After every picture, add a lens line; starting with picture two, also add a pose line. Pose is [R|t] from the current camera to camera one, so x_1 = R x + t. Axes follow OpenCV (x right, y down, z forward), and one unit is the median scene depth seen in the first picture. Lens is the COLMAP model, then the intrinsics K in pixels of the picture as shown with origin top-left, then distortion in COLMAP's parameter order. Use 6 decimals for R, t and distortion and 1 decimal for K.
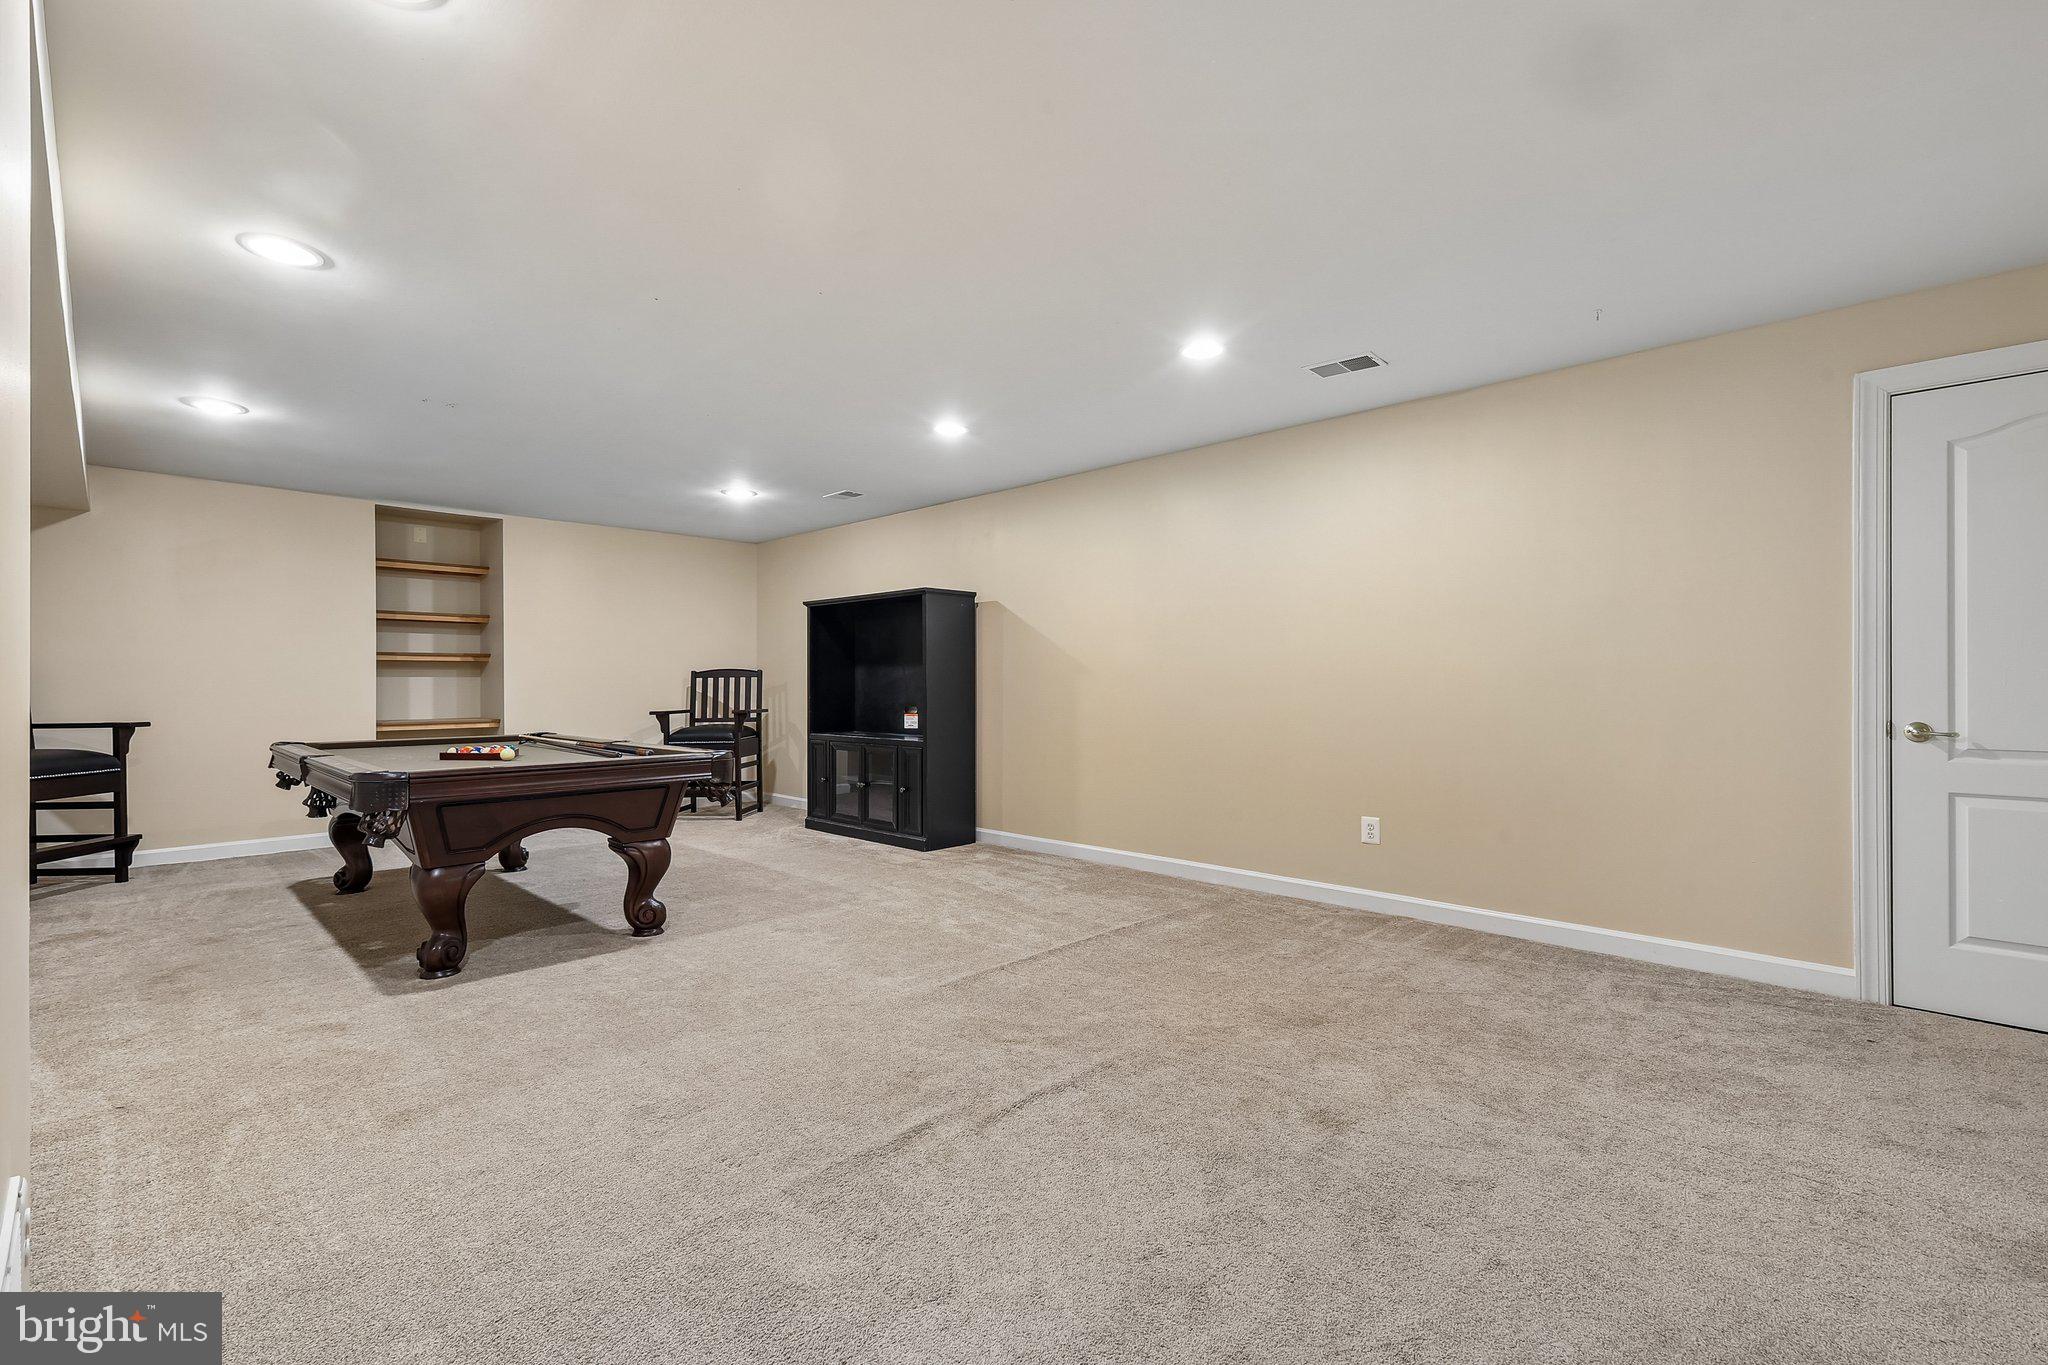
lens RADIAL K [[894.2, 0, 1026.5], [0, 894.2, 685.0], [0, 0, 1]] dist [0.001848, -0.000516]
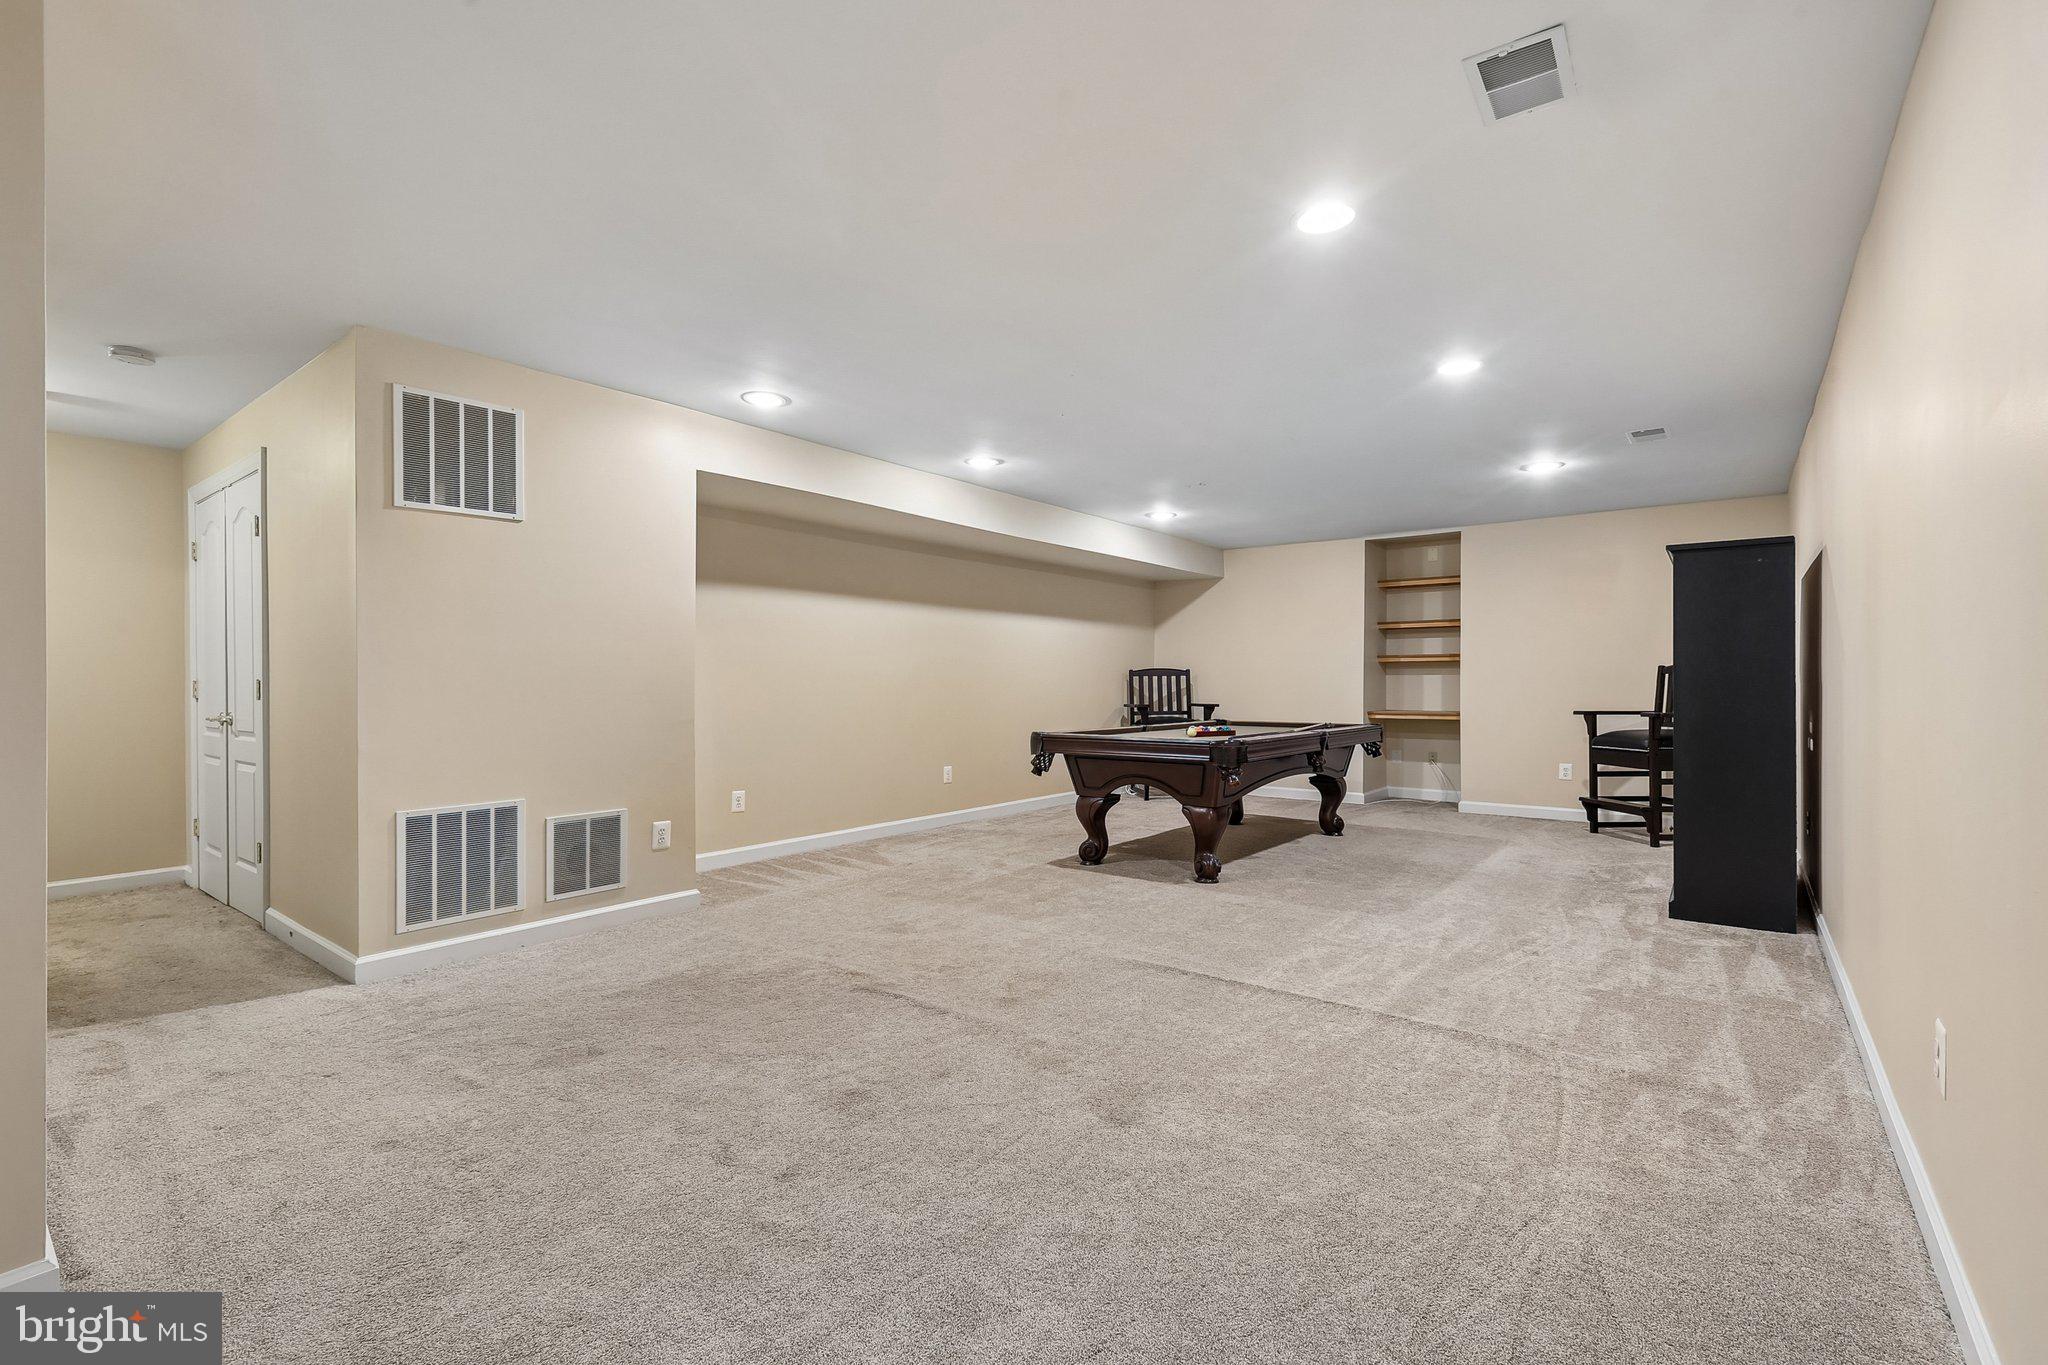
lens RADIAL K [[894.2, 0, 1030.3], [0, 894.2, 680.3], [0, 0, 1]] dist [0.001848, -0.000516]
pose [[0.118425, 0.000575, -0.992963, 0.827494], [-0.002174, 0.999998, 0.000319, -0.002376], [0.992961, 0.002120, 0.118426, 0.644717]]
